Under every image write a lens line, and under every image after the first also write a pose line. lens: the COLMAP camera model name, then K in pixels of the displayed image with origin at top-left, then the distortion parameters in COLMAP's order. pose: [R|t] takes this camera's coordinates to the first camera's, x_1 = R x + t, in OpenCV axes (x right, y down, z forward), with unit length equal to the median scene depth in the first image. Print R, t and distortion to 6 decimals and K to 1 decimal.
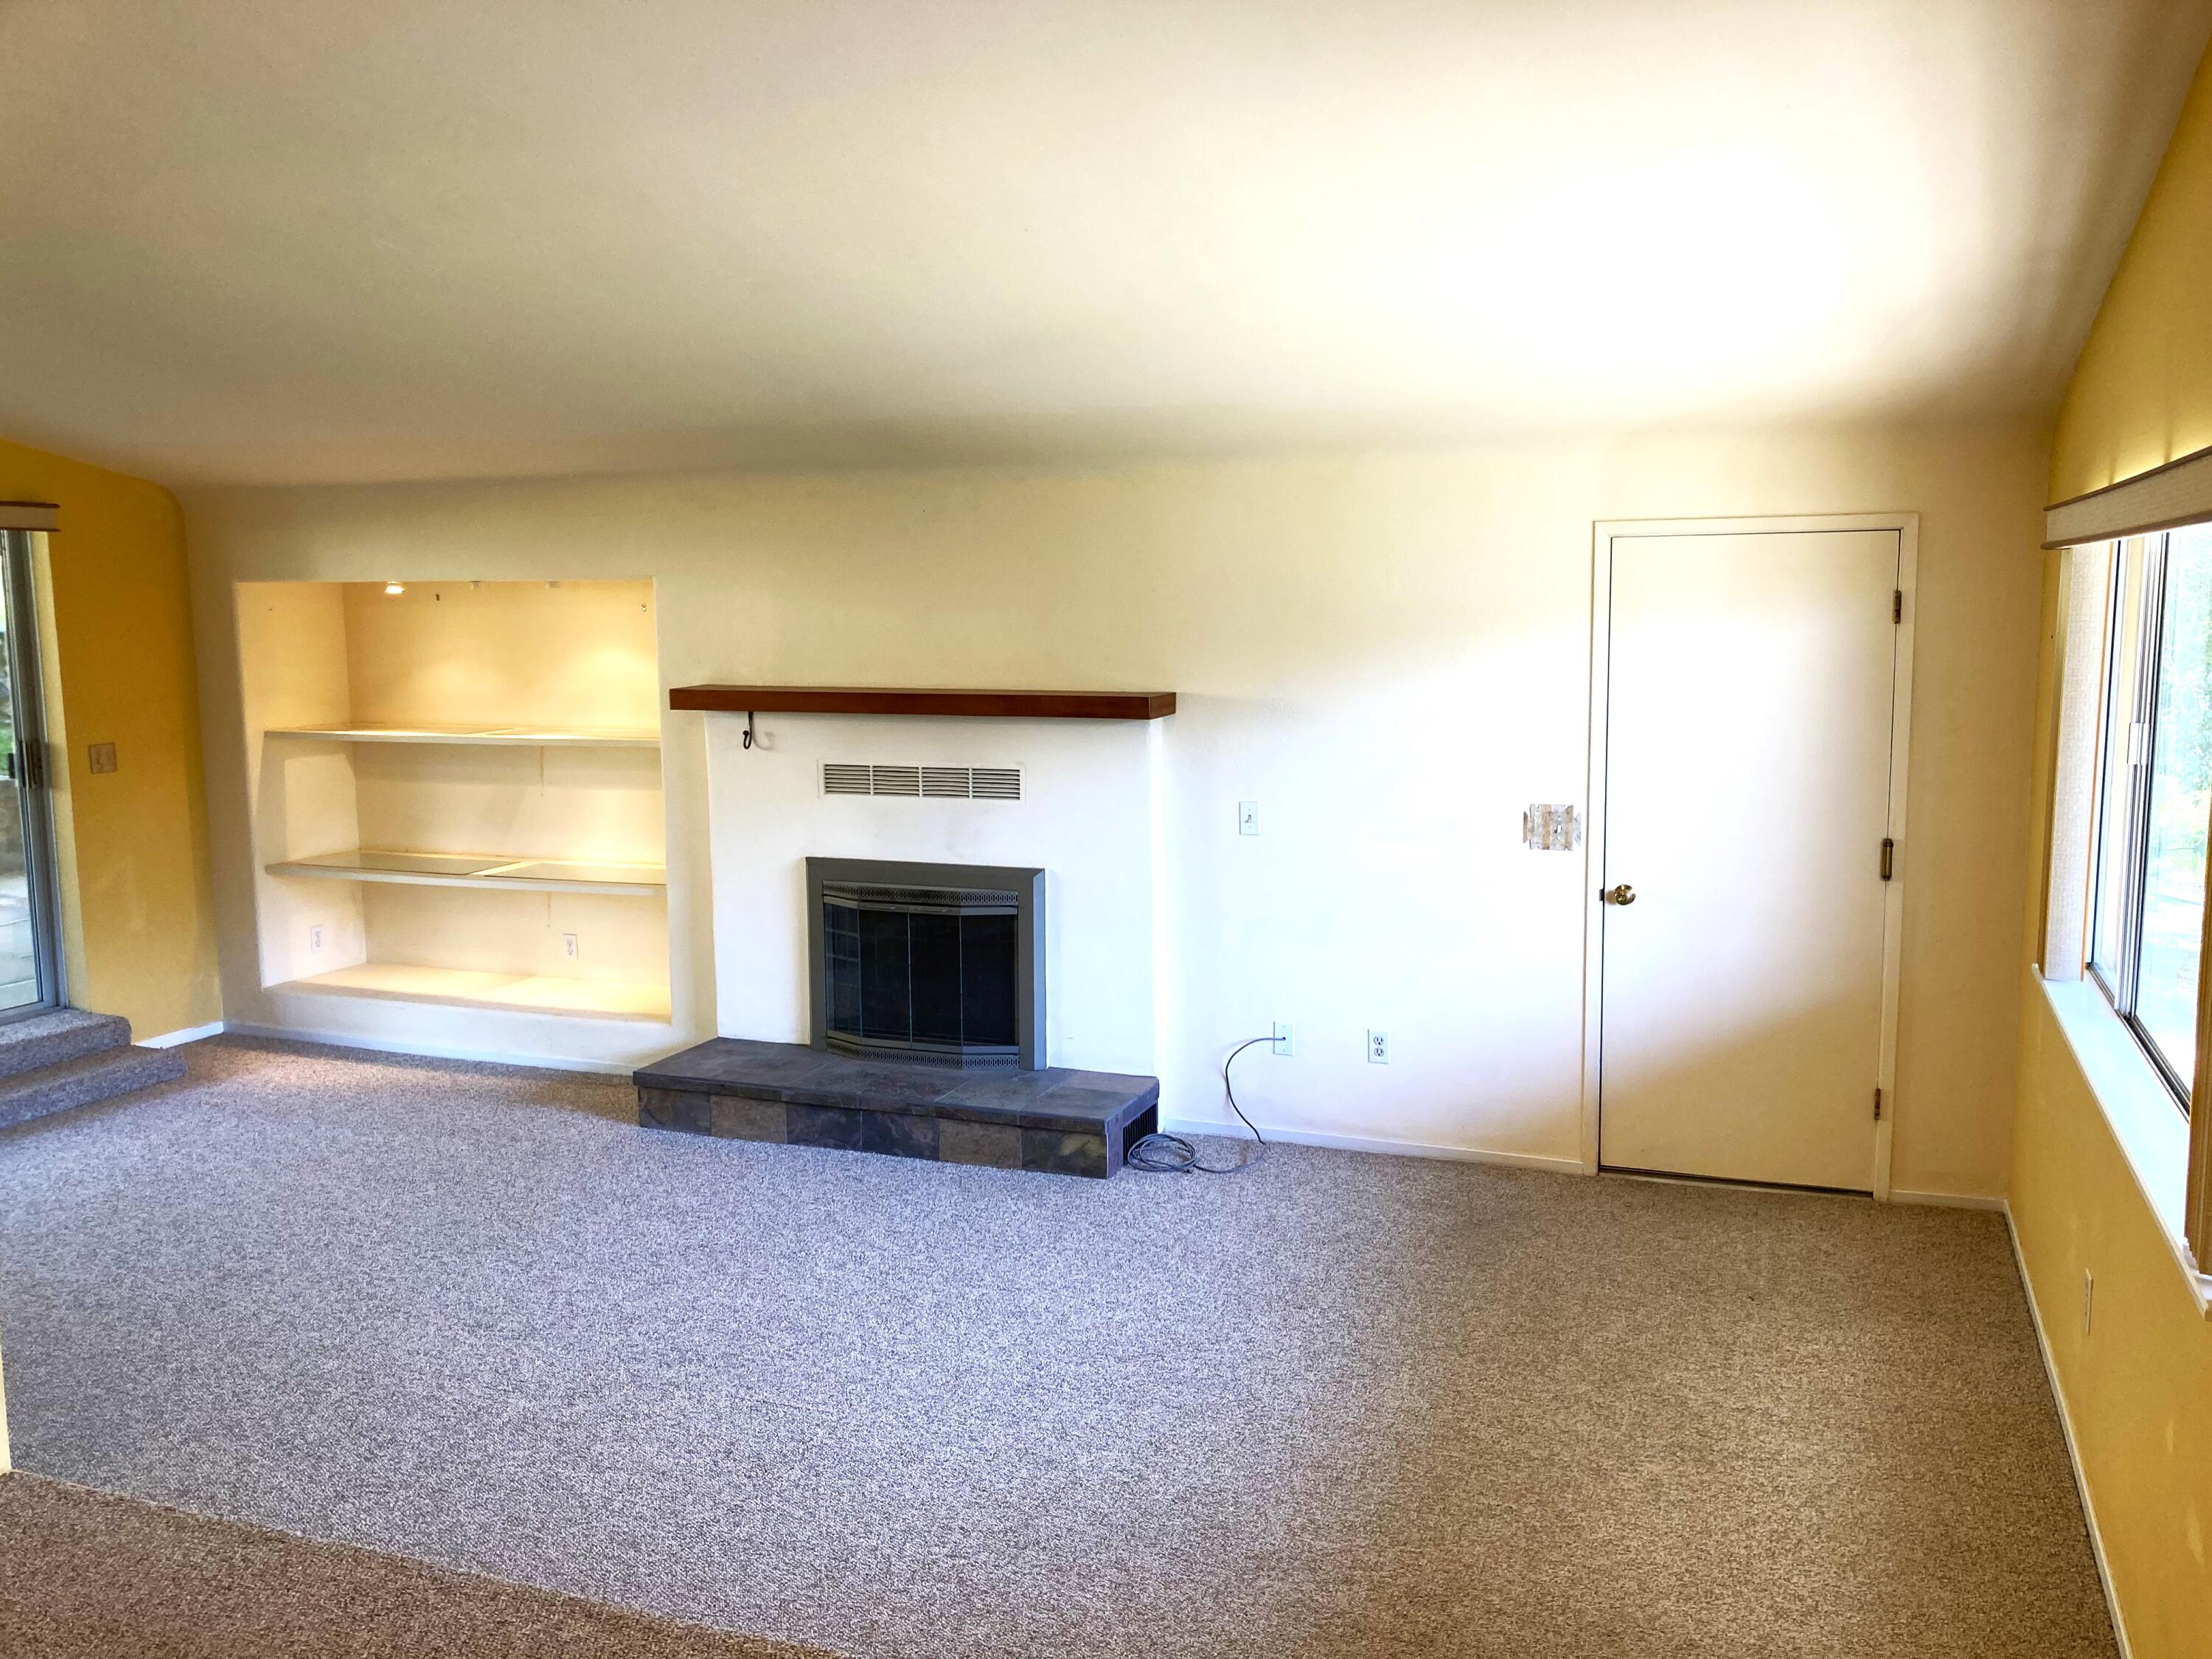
lens RADIAL K [[1801.8, 0, 1124.5], [0, 1801.8, 821.5], [0, 0, 1]] dist [0.041365, -0.063555]
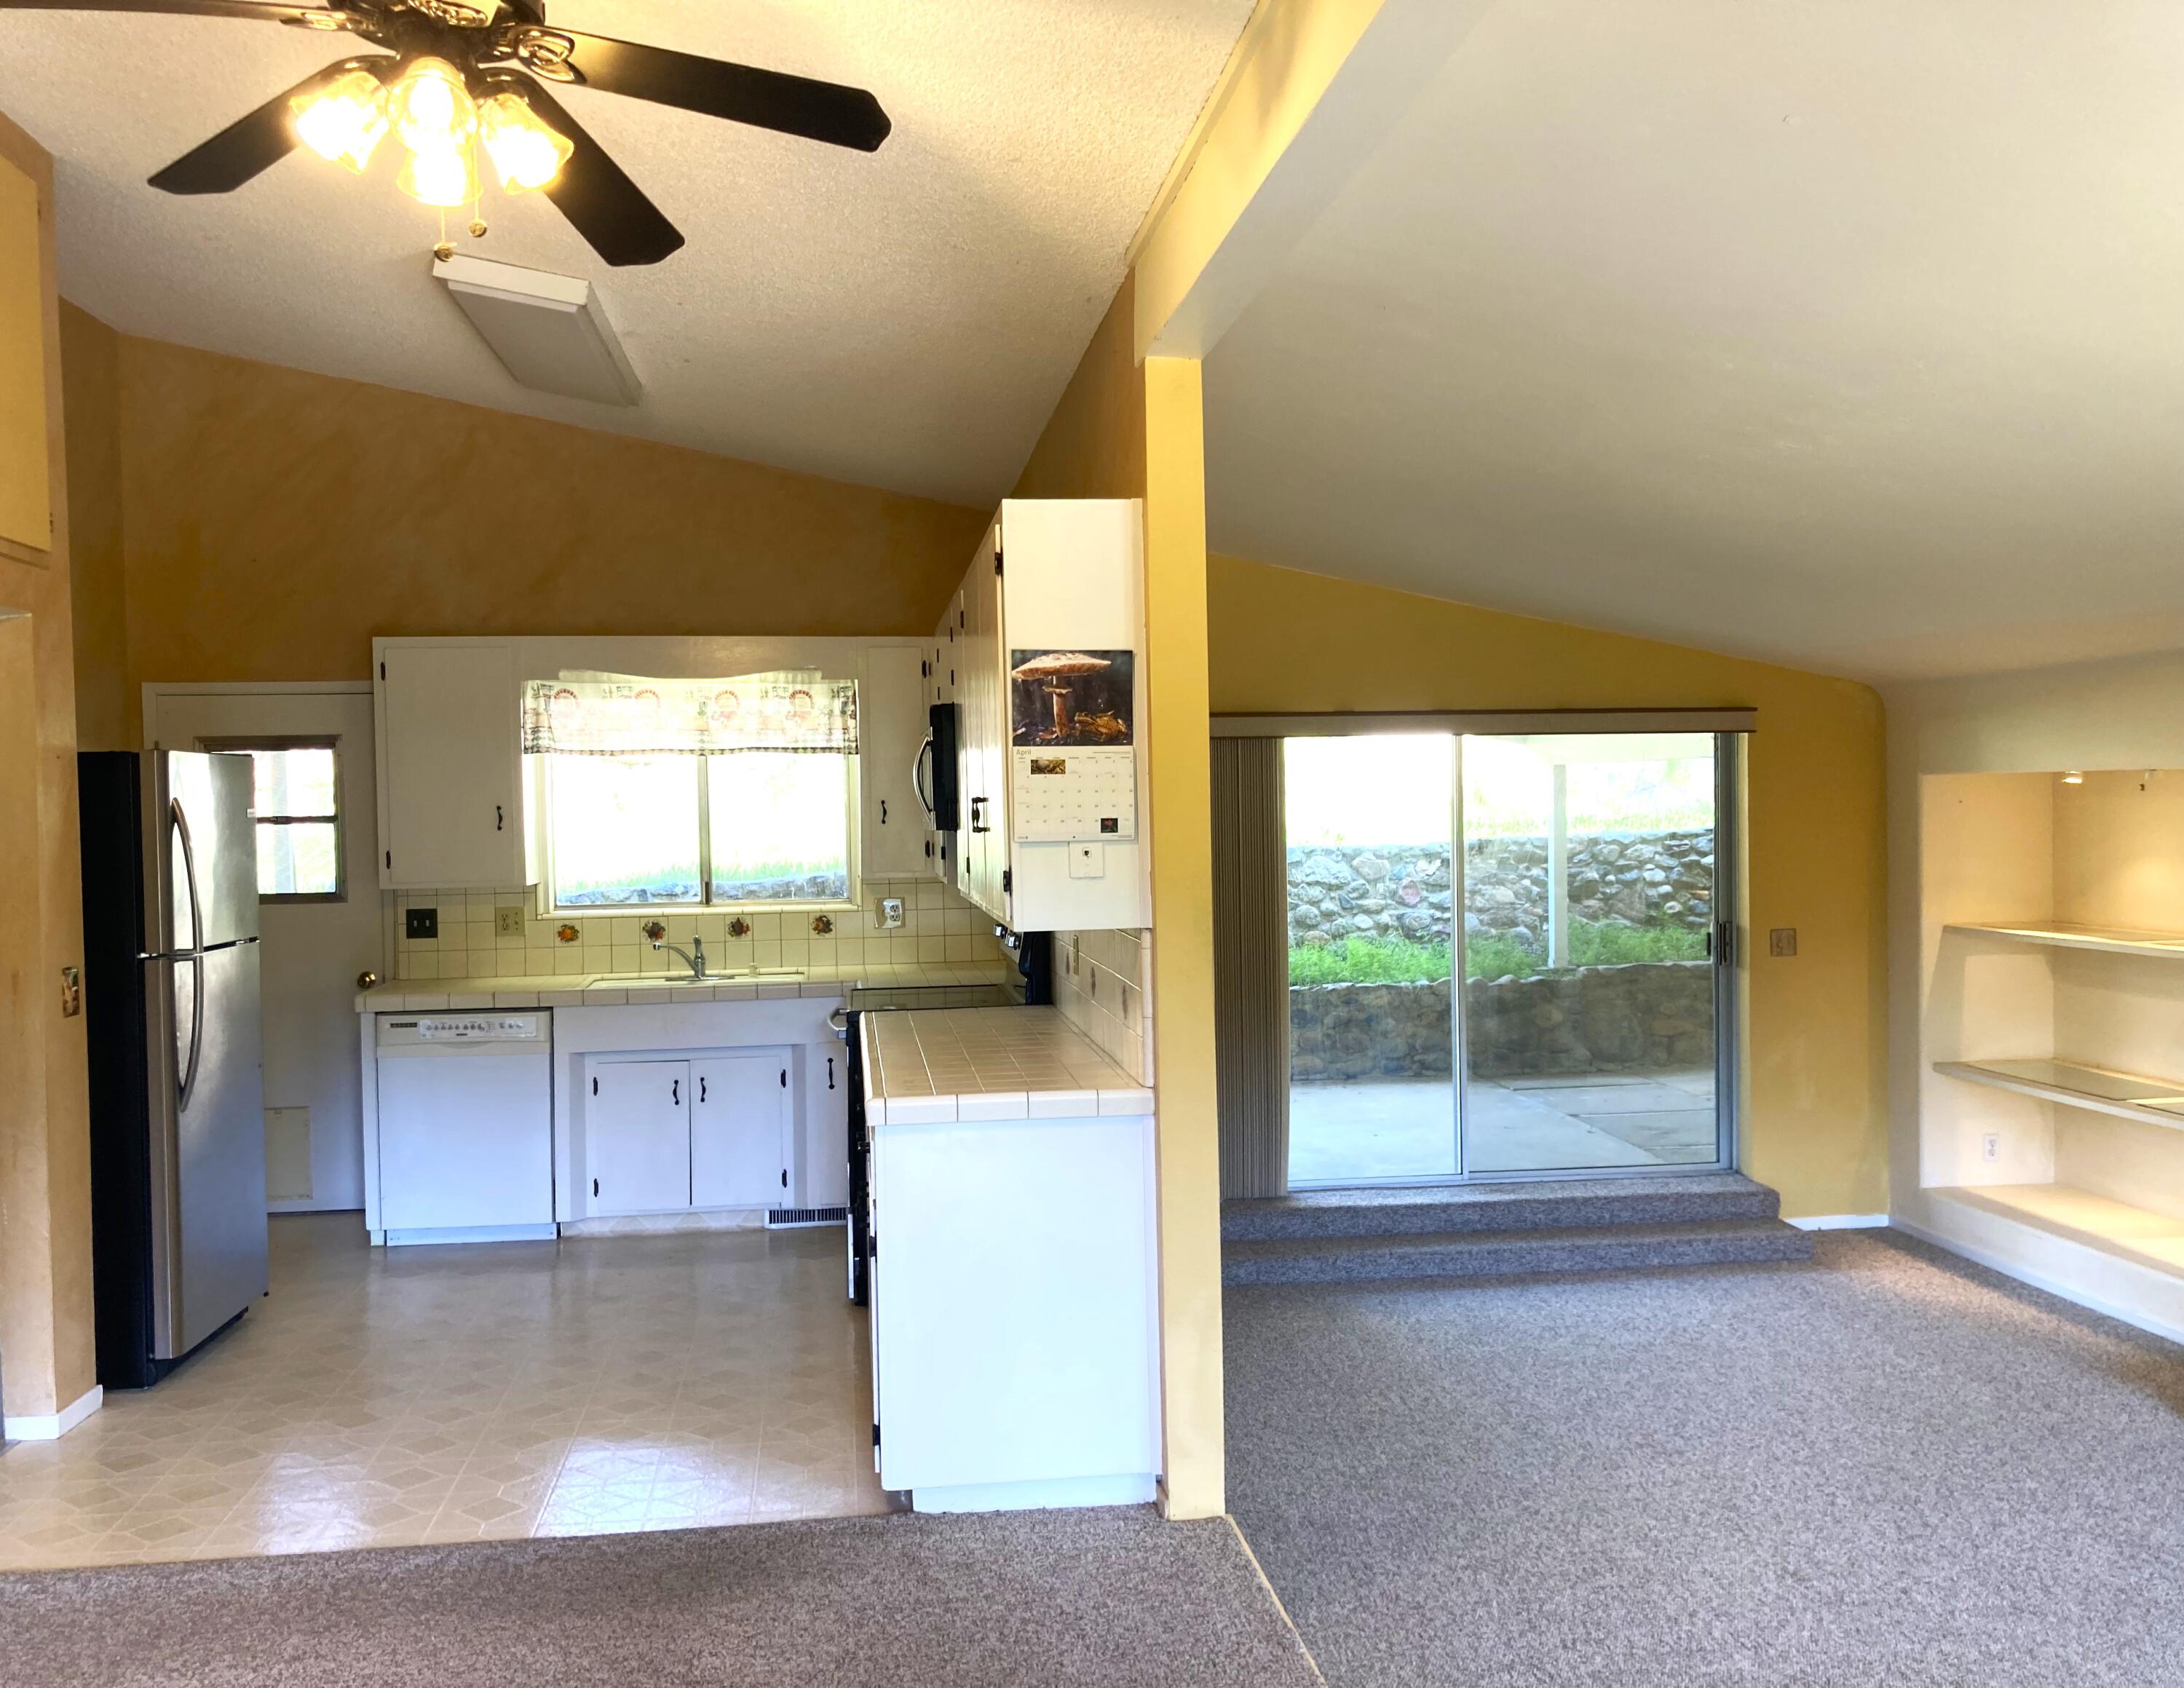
lens RADIAL K [[1838.2, 0, 1089.5], [0, 1838.2, 841.4], [0, 0, 1]] dist [0.028000, -0.045179]
pose [[0.482991, 0.016112, -0.875477, 0.206490], [-0.094975, 0.994896, -0.034088, -0.020584], [0.870459, 0.099613, 0.482056, 0.136164]]
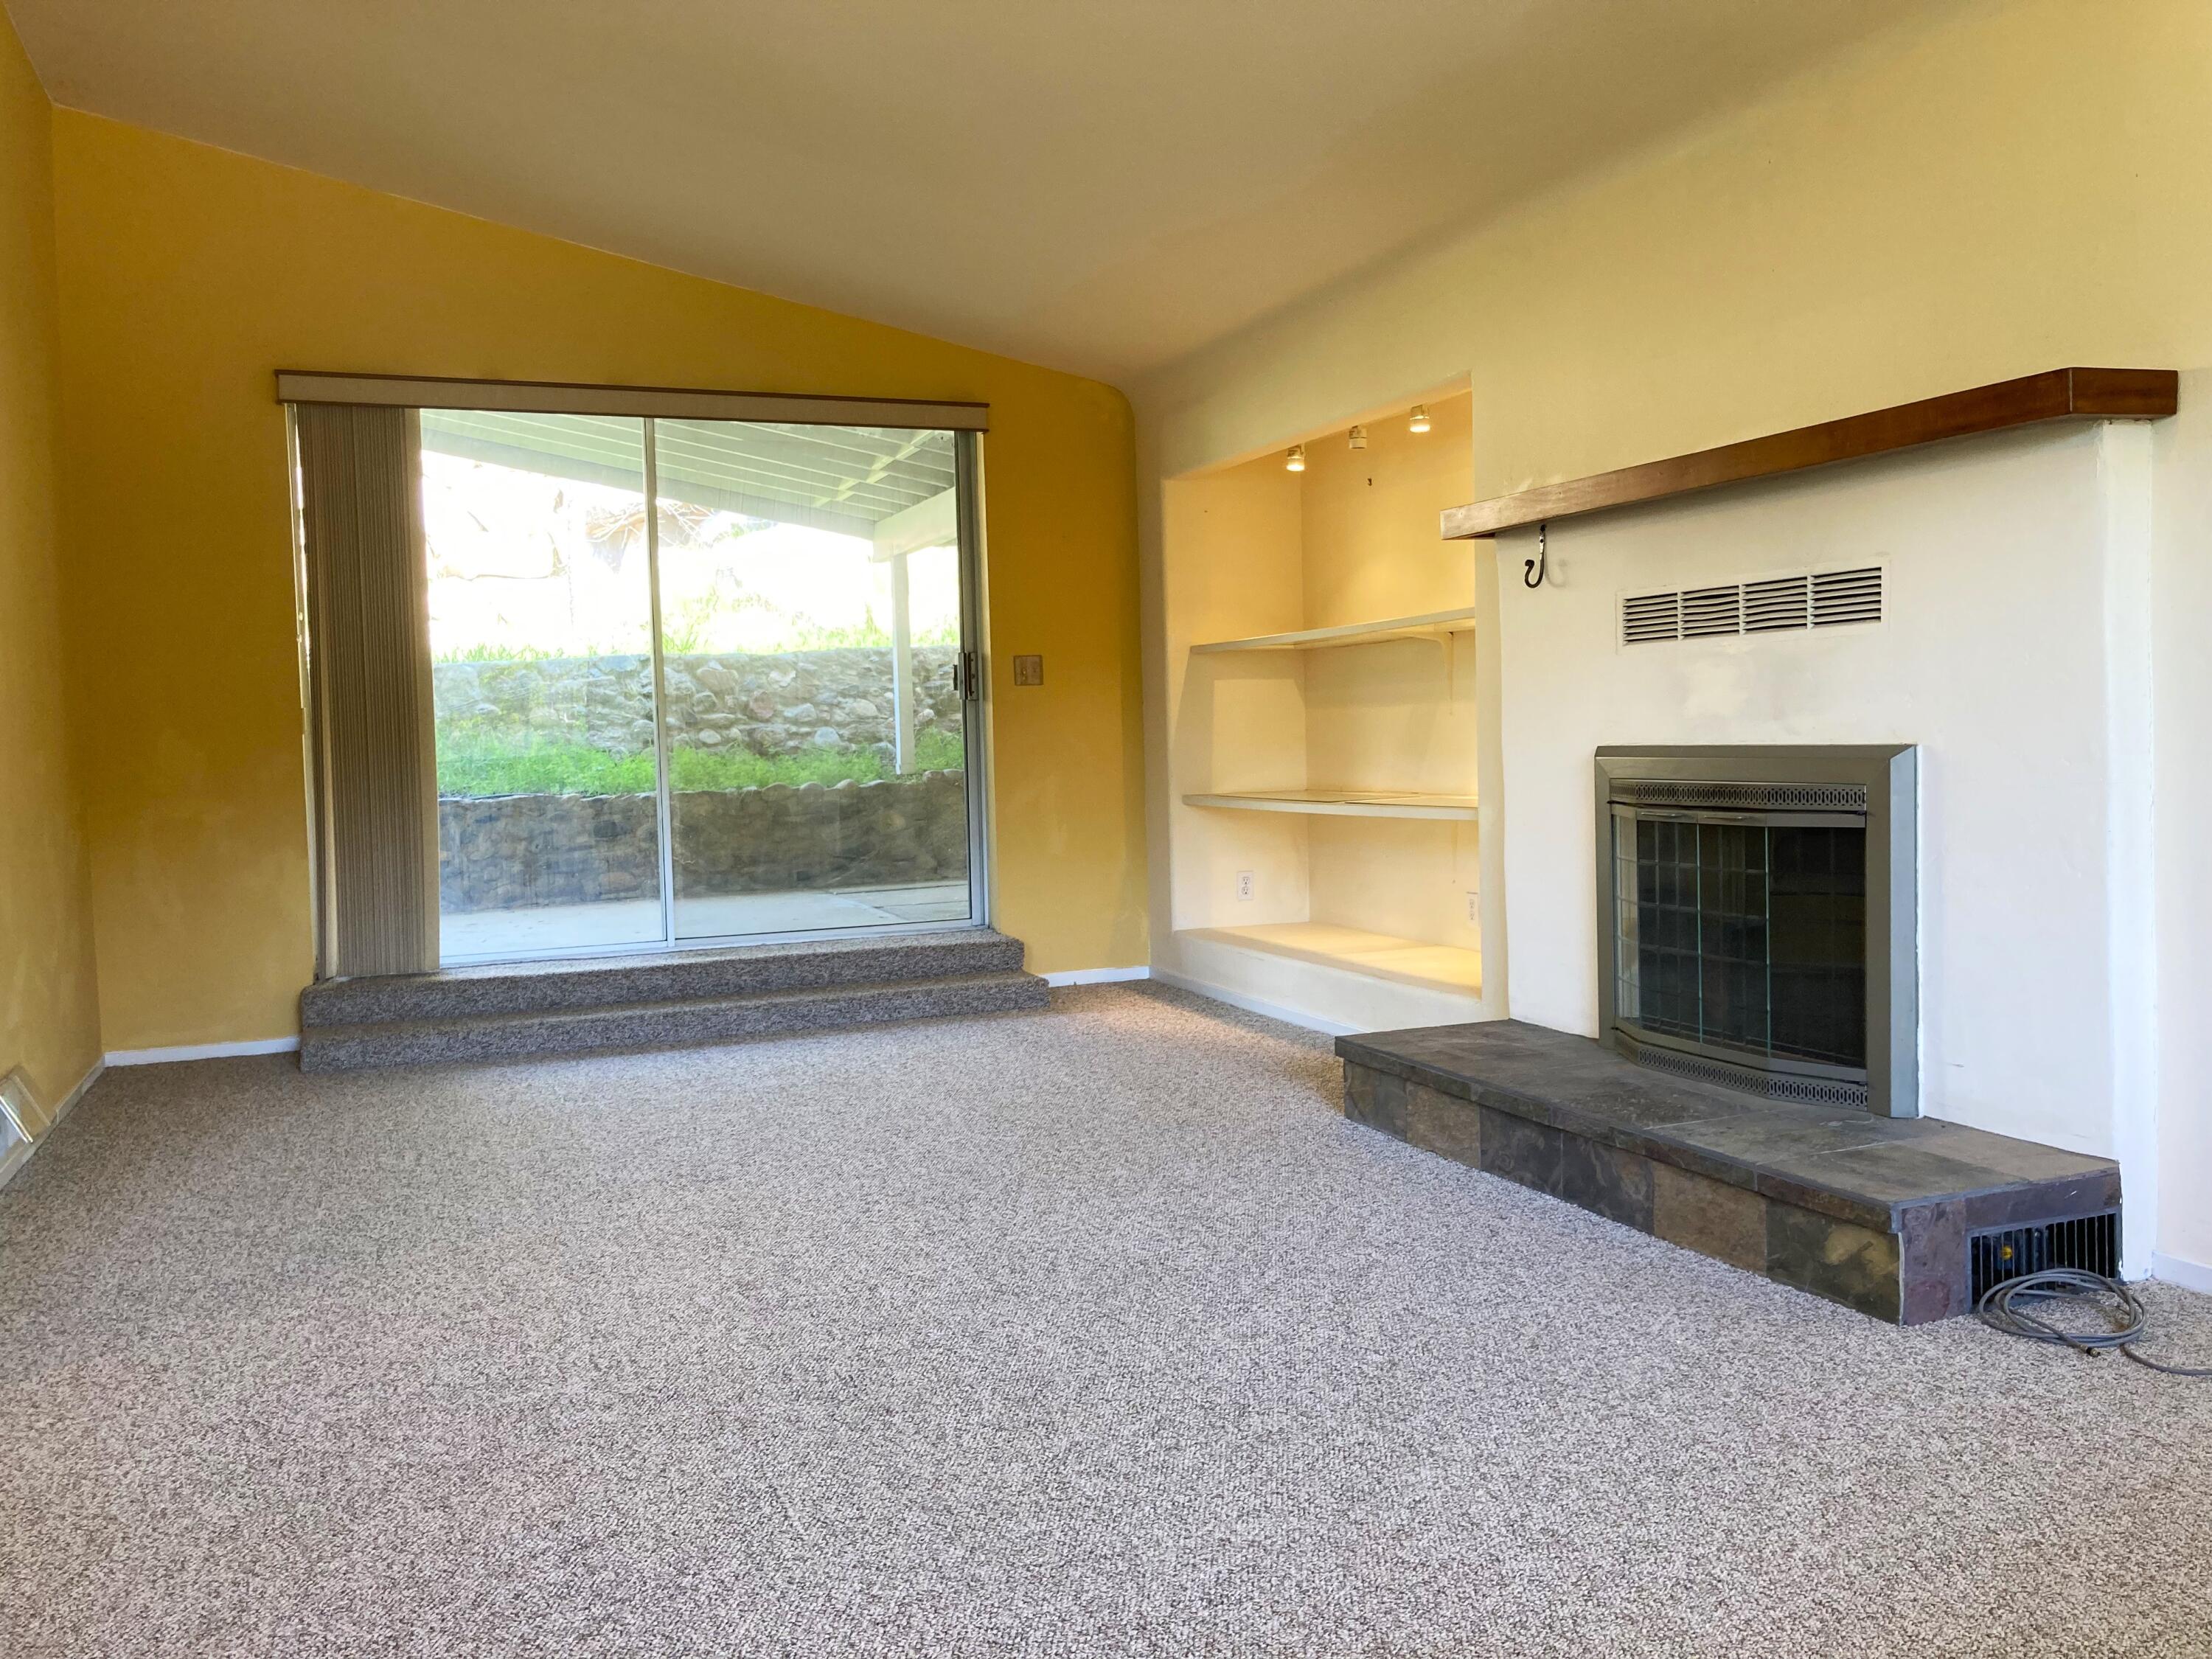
lens RADIAL K [[1801.8, 0, 1106.9], [0, 1801.8, 833.3], [0, 0, 1]] dist [0.041365, -0.063555]
pose [[0.686601, 0.029847, -0.726421, 0.176537], [-0.065164, 0.997662, -0.020601, 0.076284], [0.724108, 0.061482, 0.686941, 0.429081]]
